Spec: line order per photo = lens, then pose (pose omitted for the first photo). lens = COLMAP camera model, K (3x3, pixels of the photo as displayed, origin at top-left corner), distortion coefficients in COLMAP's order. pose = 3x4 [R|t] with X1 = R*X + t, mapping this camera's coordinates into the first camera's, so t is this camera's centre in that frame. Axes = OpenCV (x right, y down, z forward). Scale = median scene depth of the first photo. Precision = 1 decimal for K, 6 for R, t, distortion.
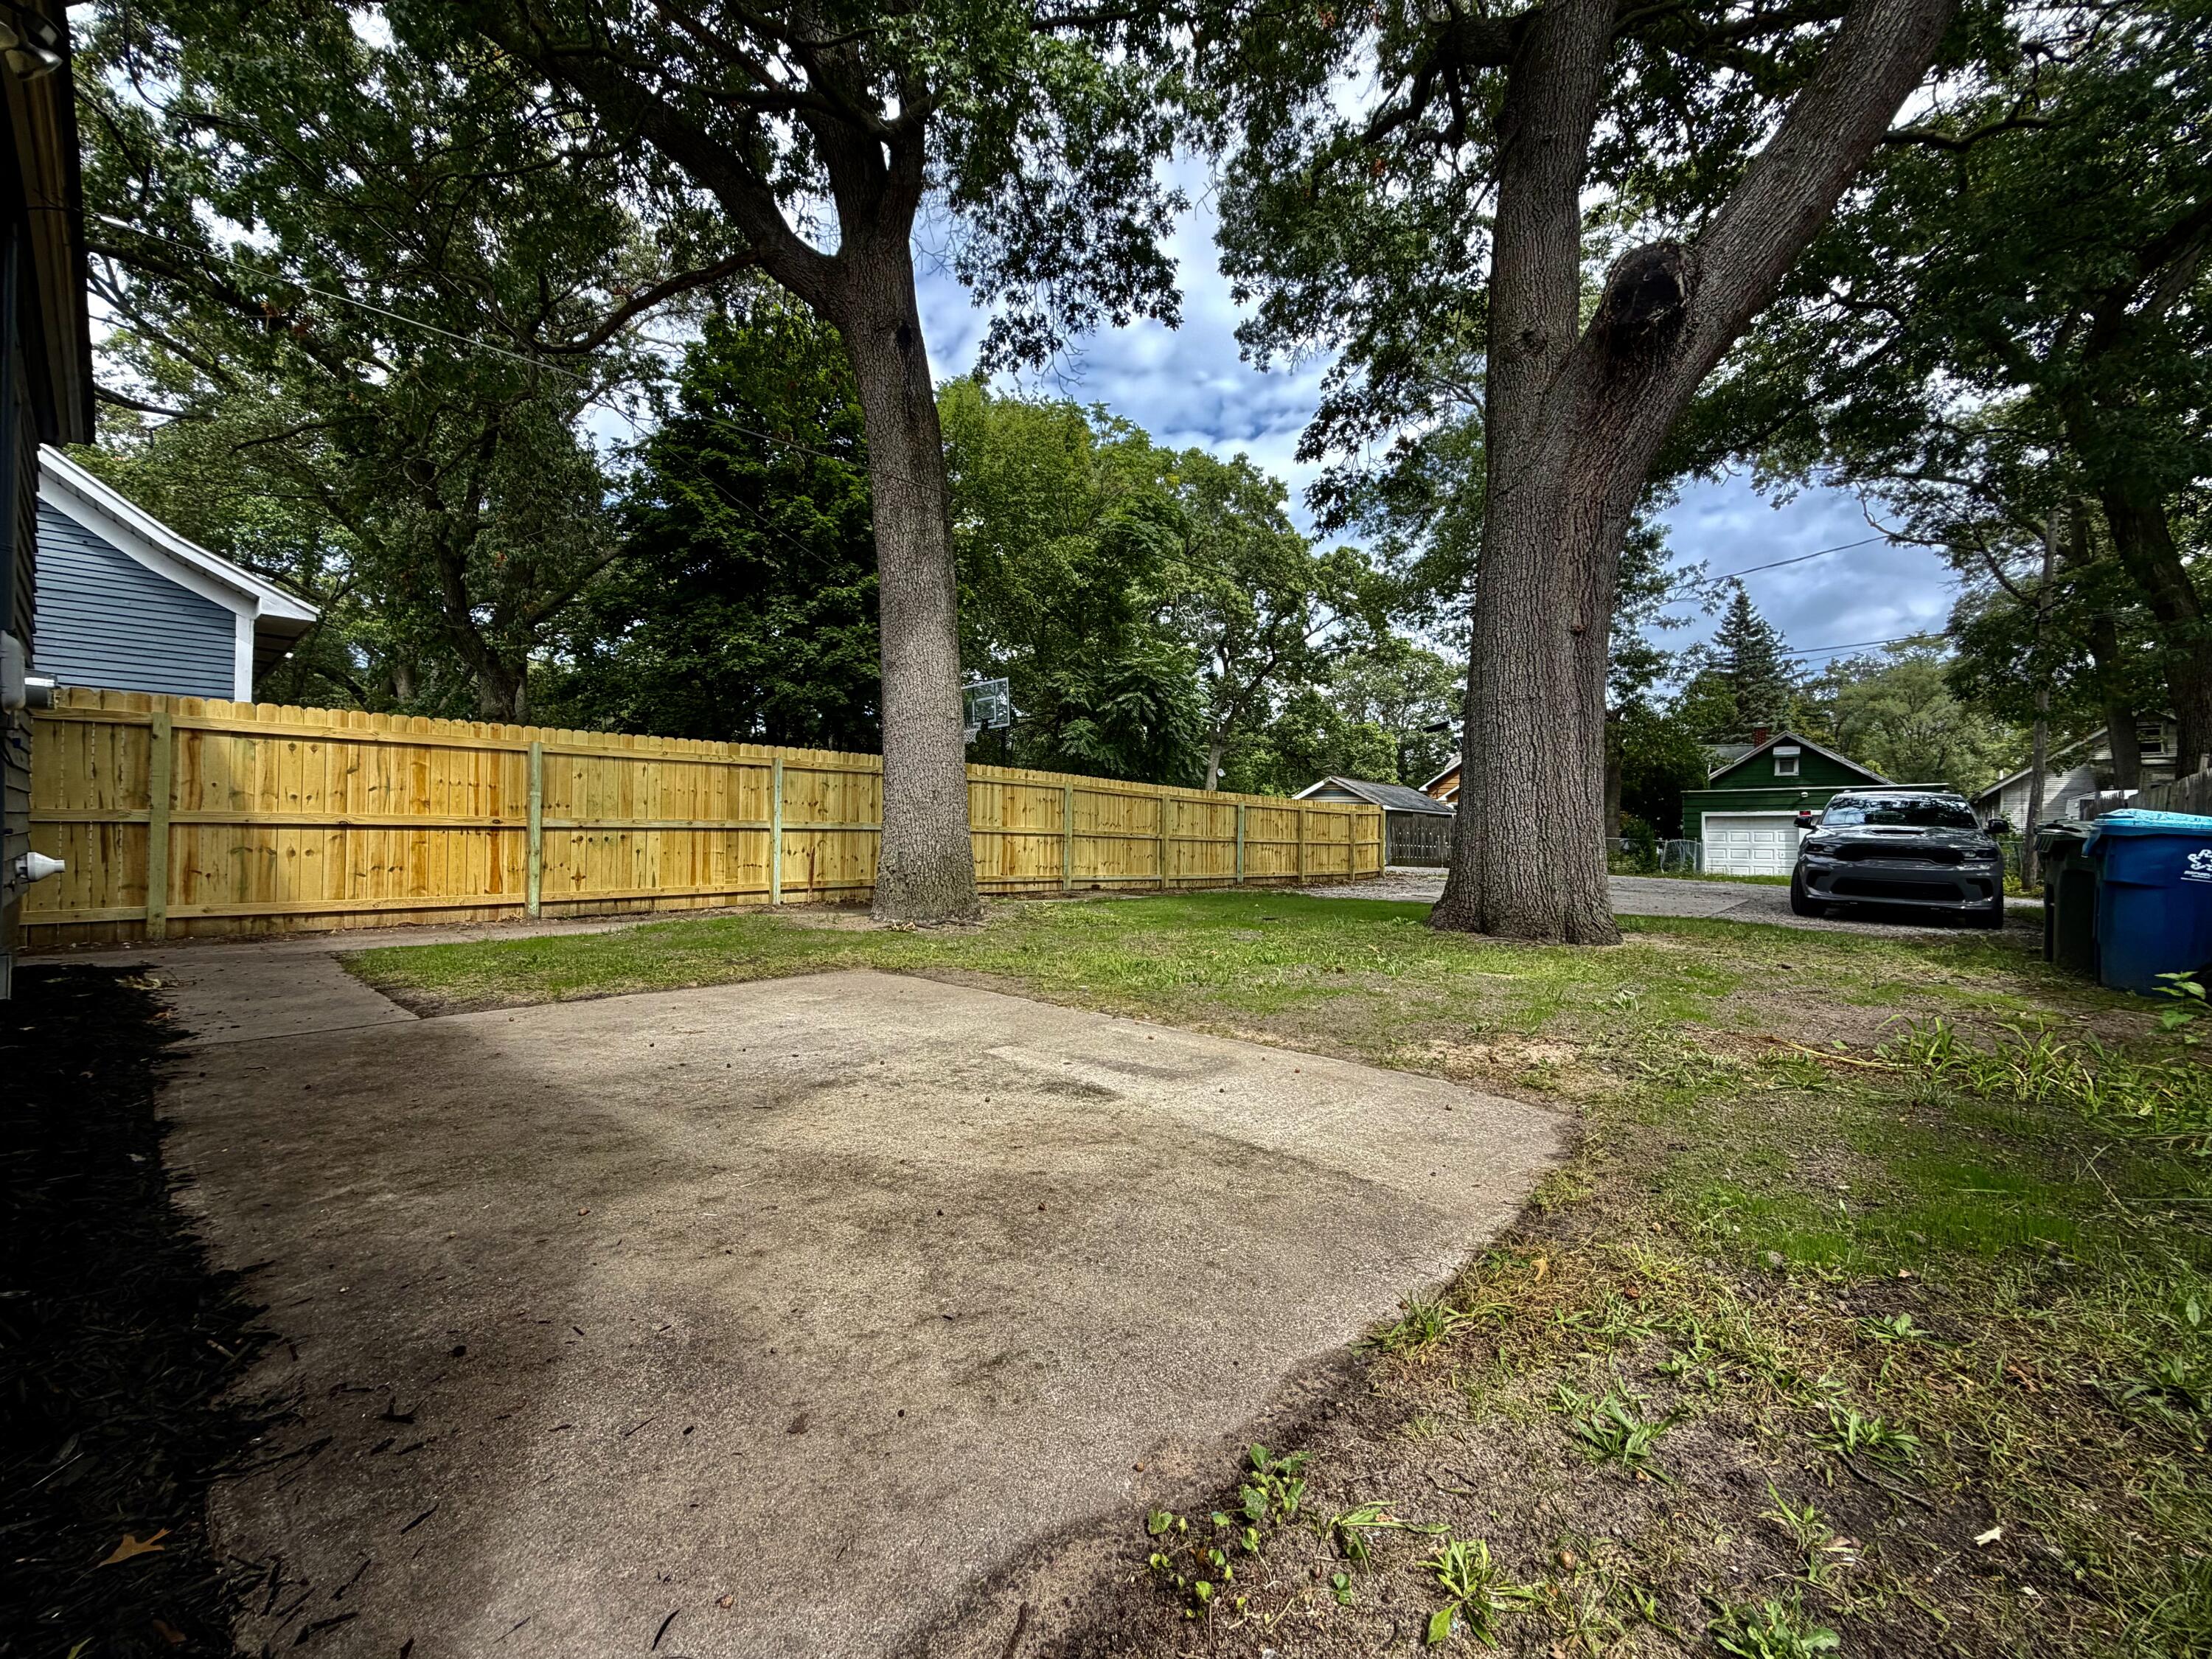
lens RADIAL K [[888.3, 0, 1116.6], [0, 888.3, 837.0], [0, 0, 1]] dist [-0.001962, 0.000212]
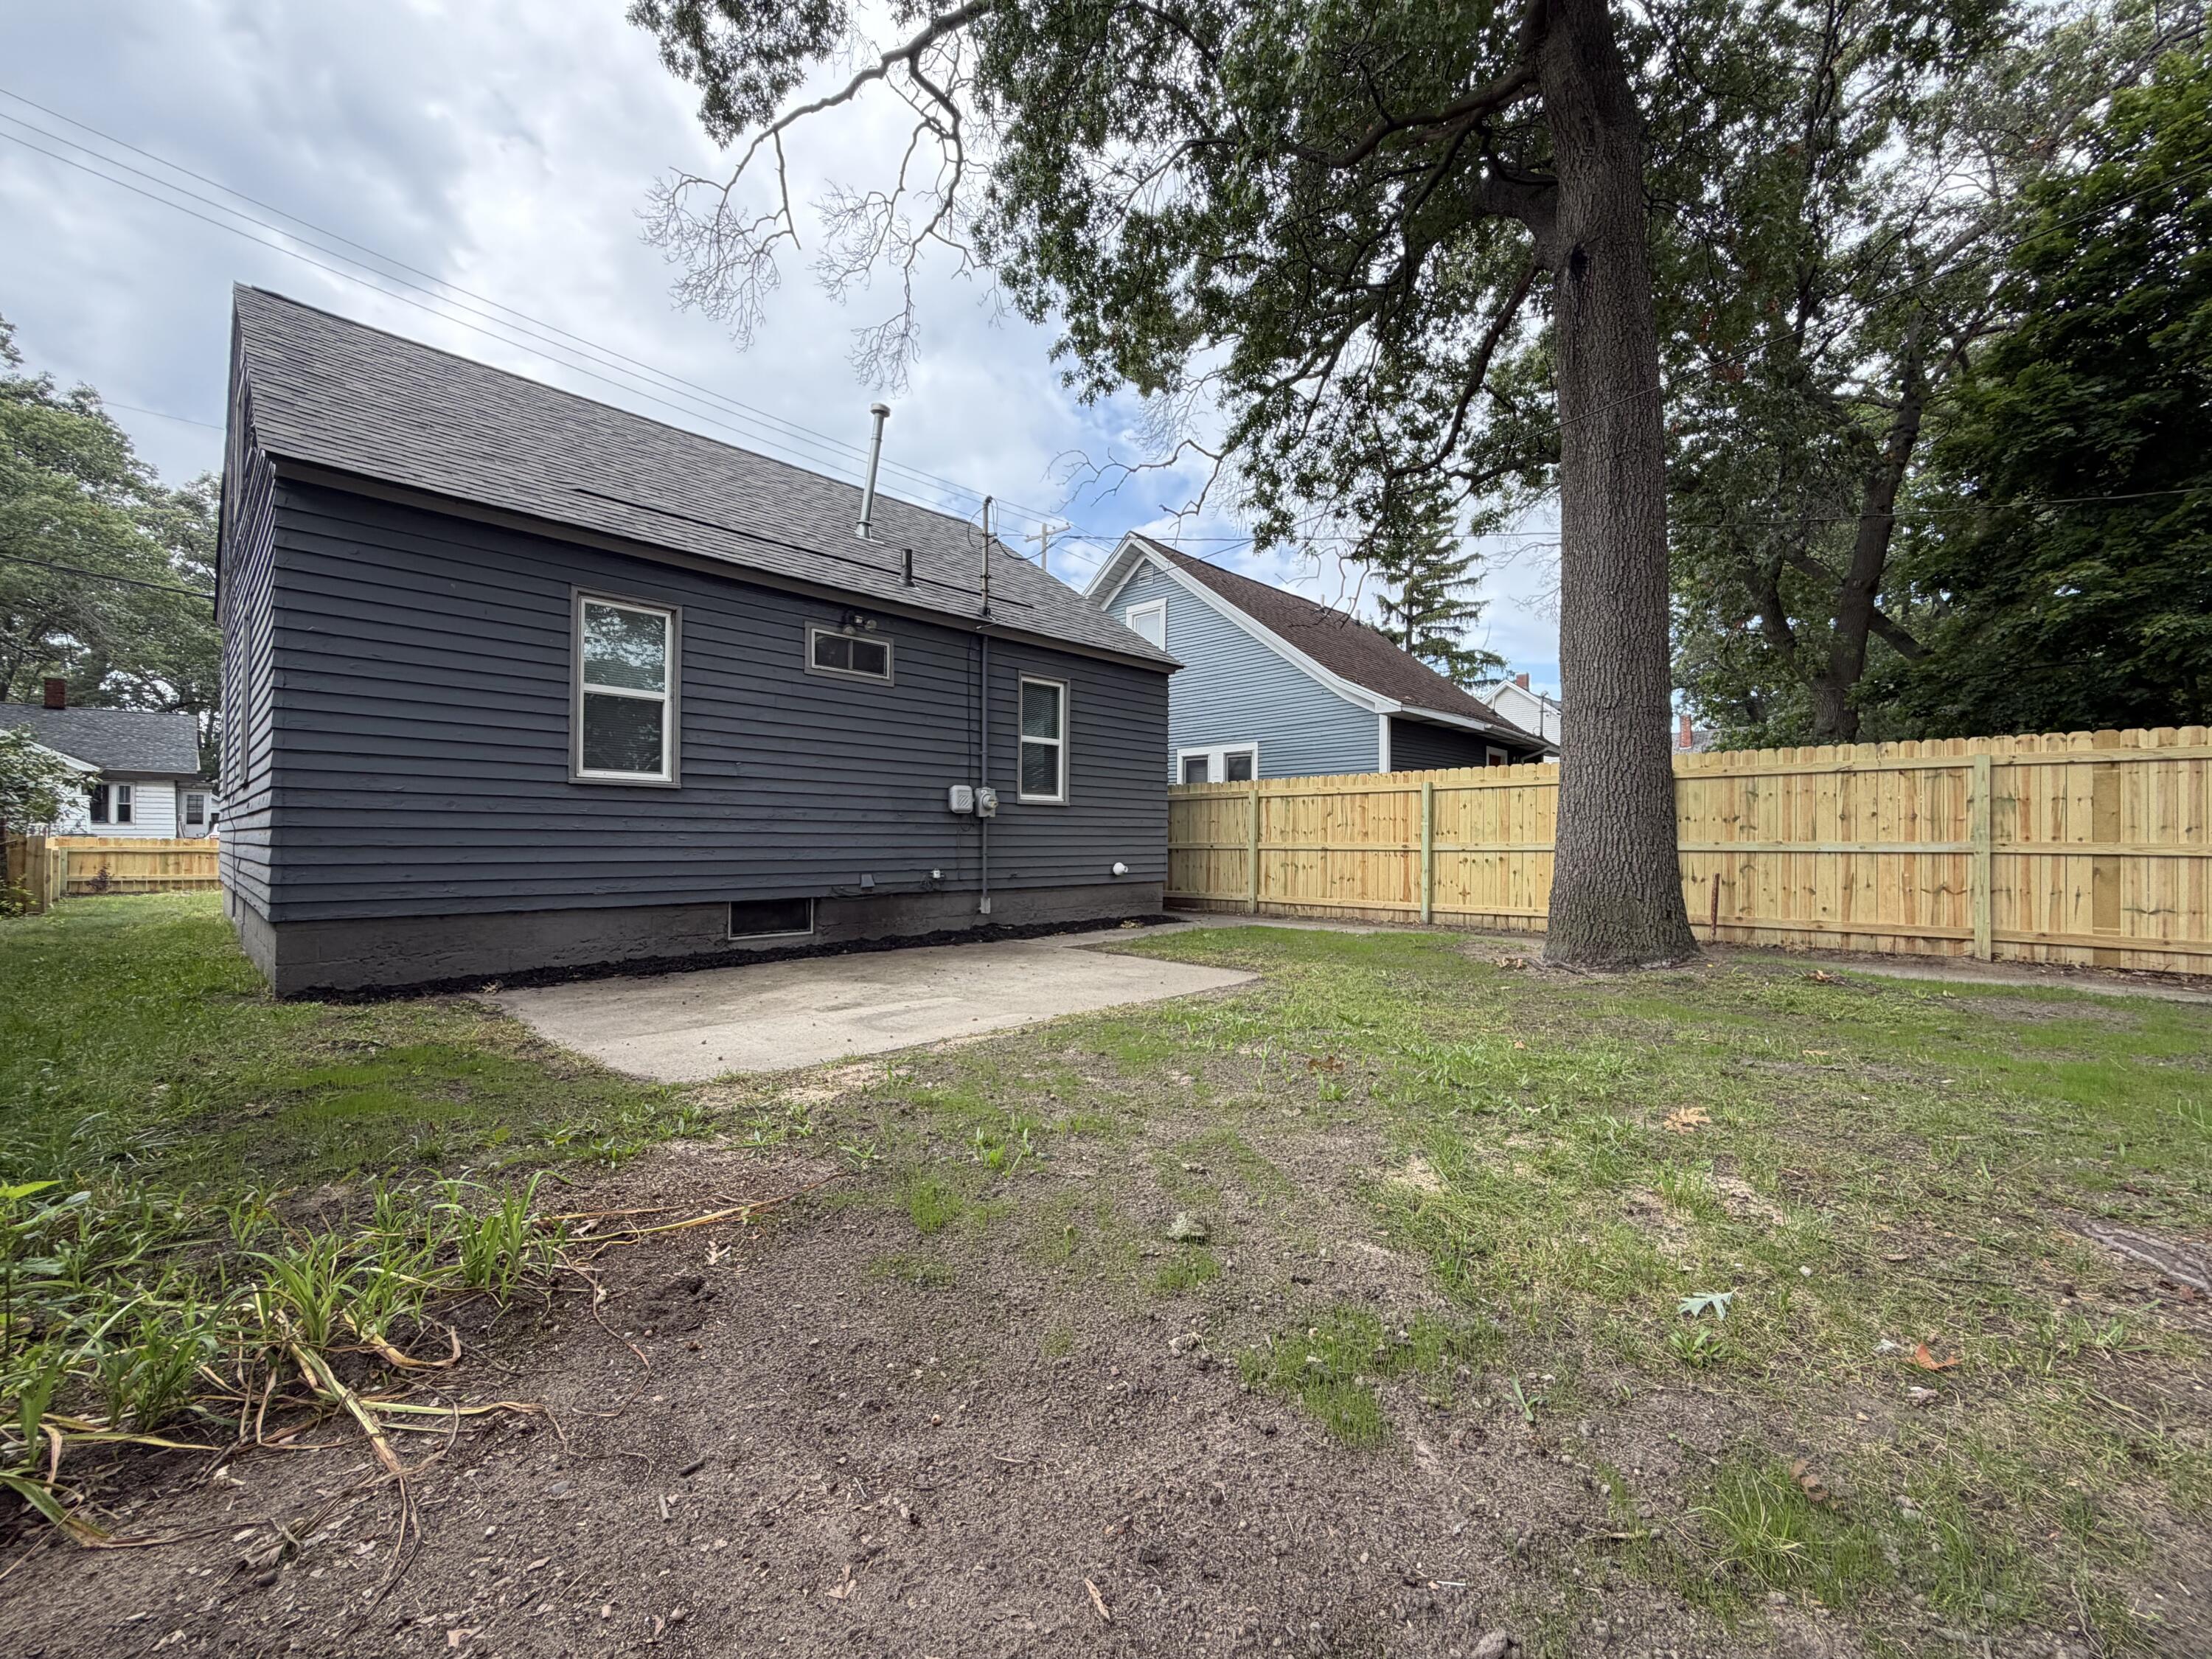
lens RADIAL K [[888.3, 0, 1115.6], [0, 888.3, 839.7], [0, 0, 1]] dist [-0.001962, 0.000212]
pose [[-0.025696, -0.021039, -0.999448, 0.556249], [-0.011114, 0.999723, -0.020759, 0.004457], [0.999608, 0.010575, -0.025923, 0.555514]]
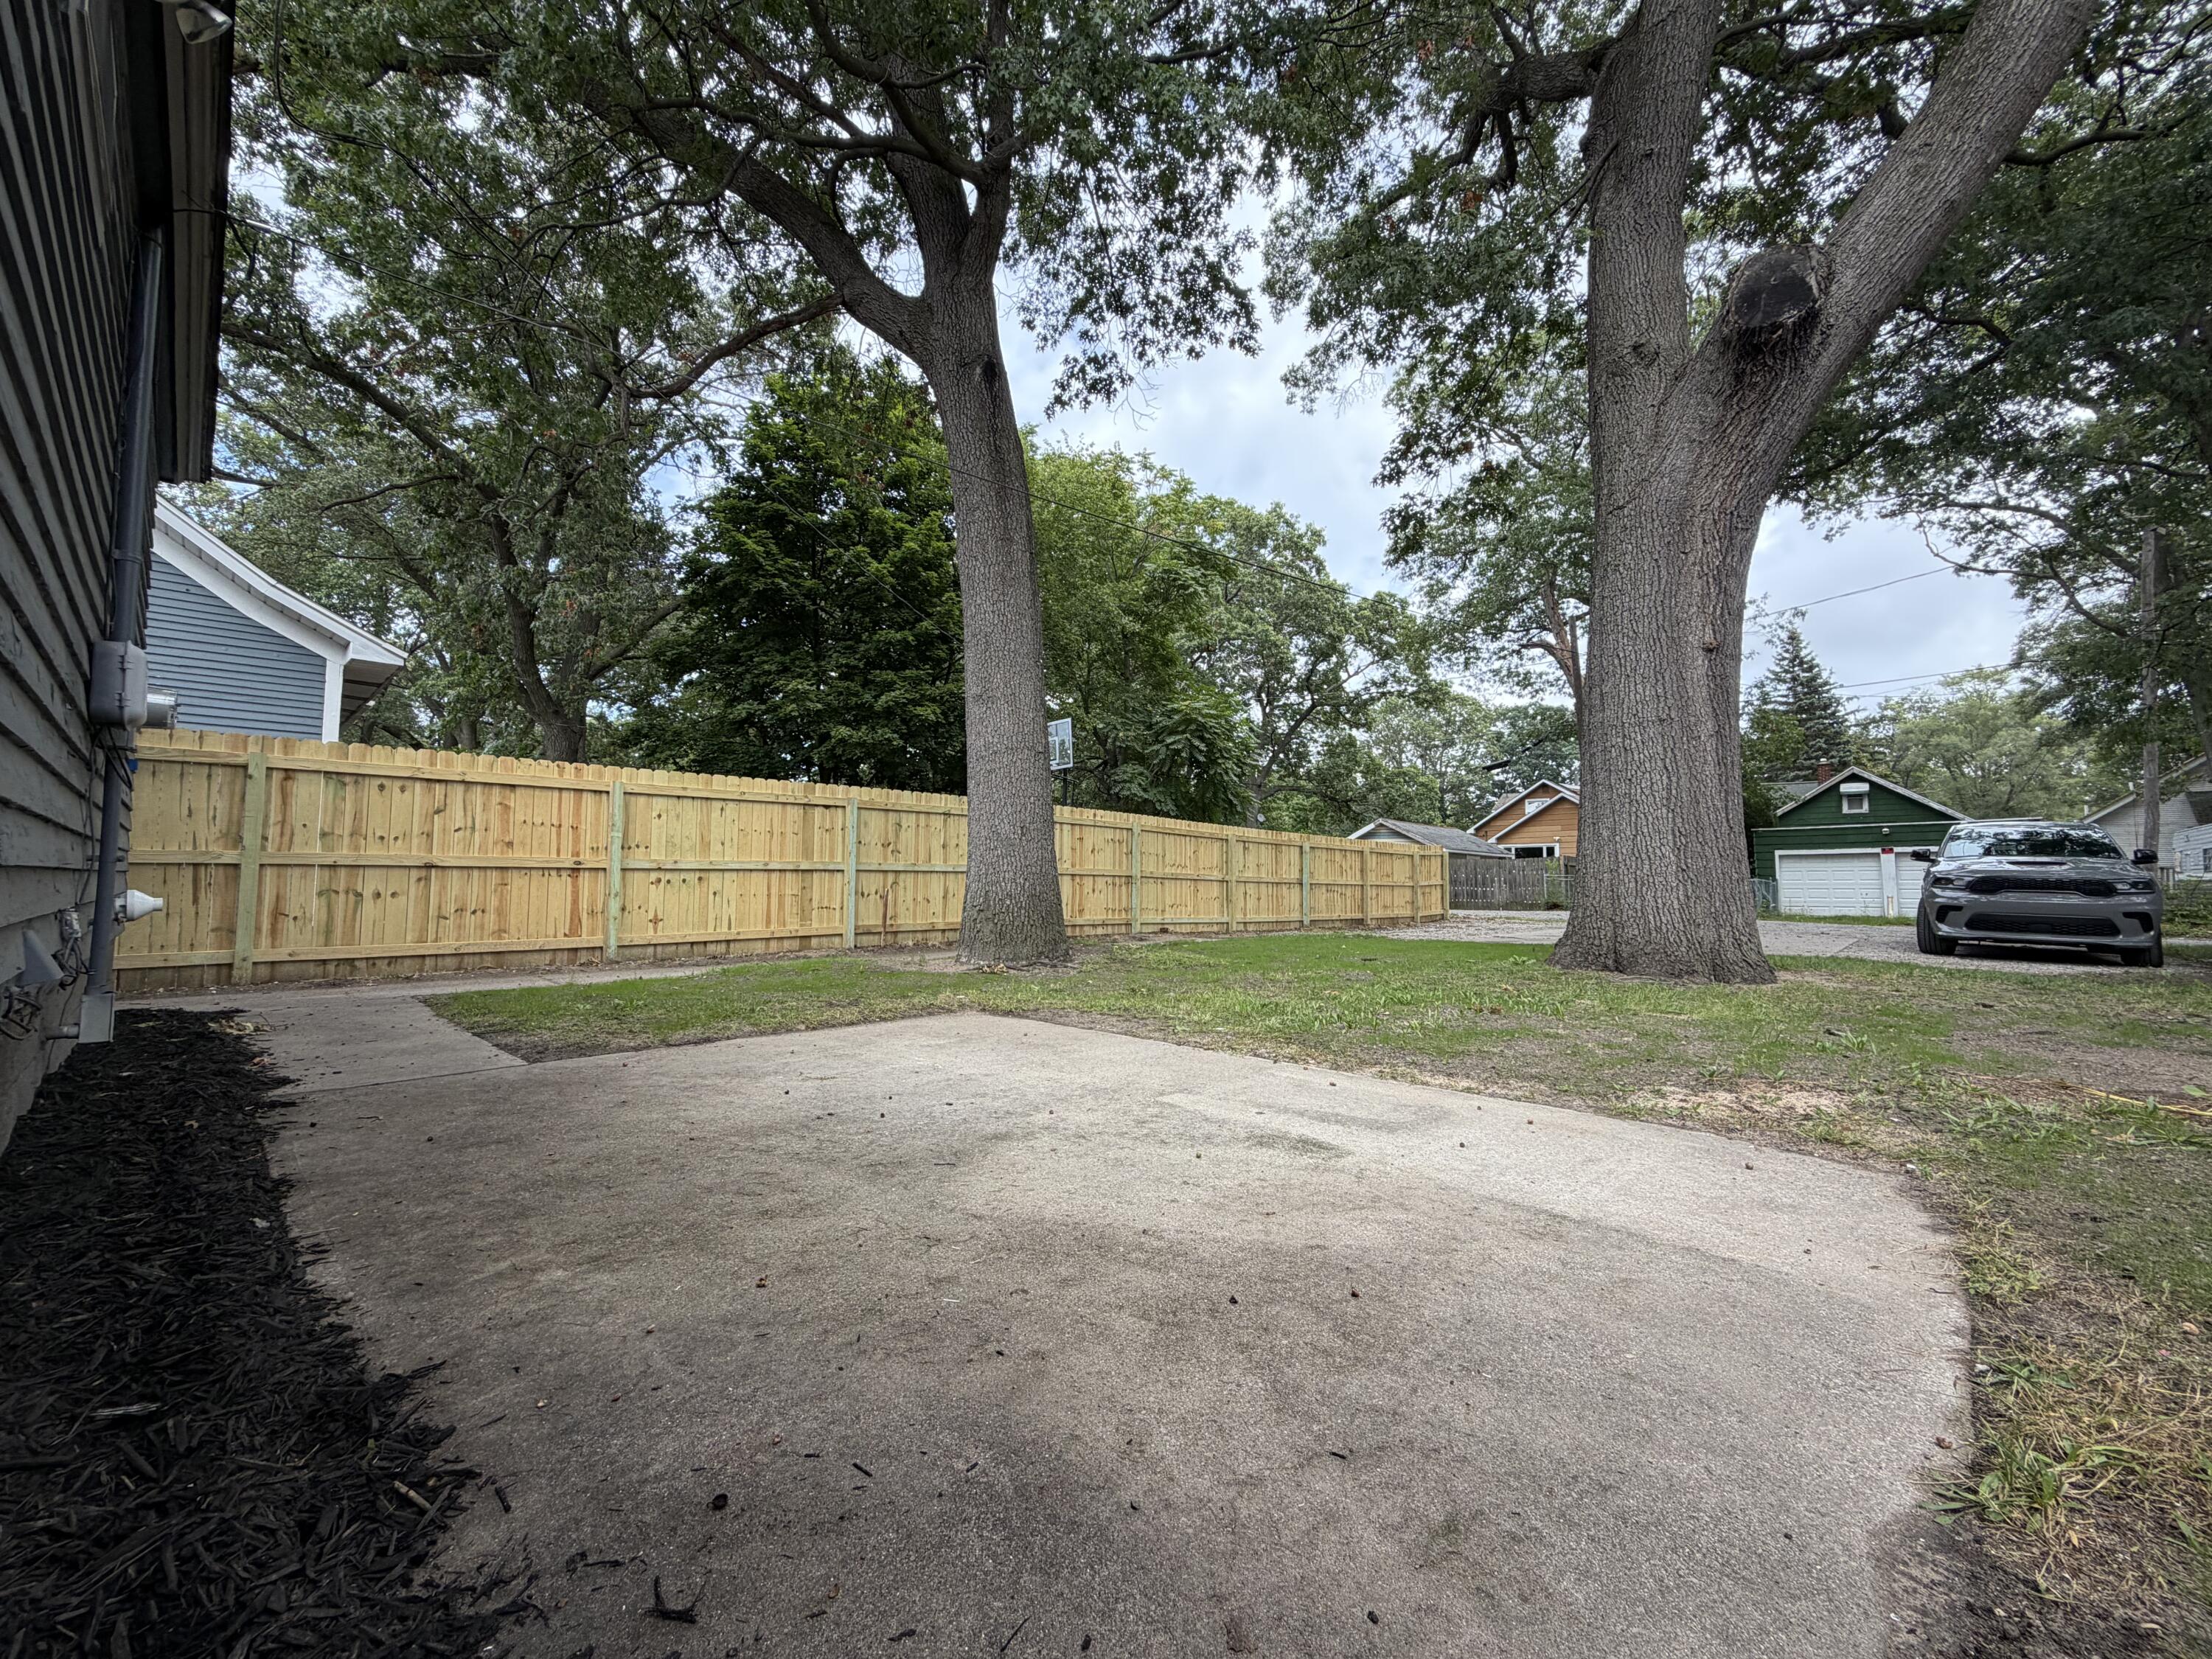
lens RADIAL K [[888.3, 0, 1113.6], [0, 888.3, 836.2], [0, 0, 1]] dist [-0.001962, 0.000212]
pose [[0.999234, -0.010686, -0.037641, -0.065555], [0.008584, 0.998419, -0.055551, 0.011765], [0.038175, 0.055186, 0.997746, 0.041792]]
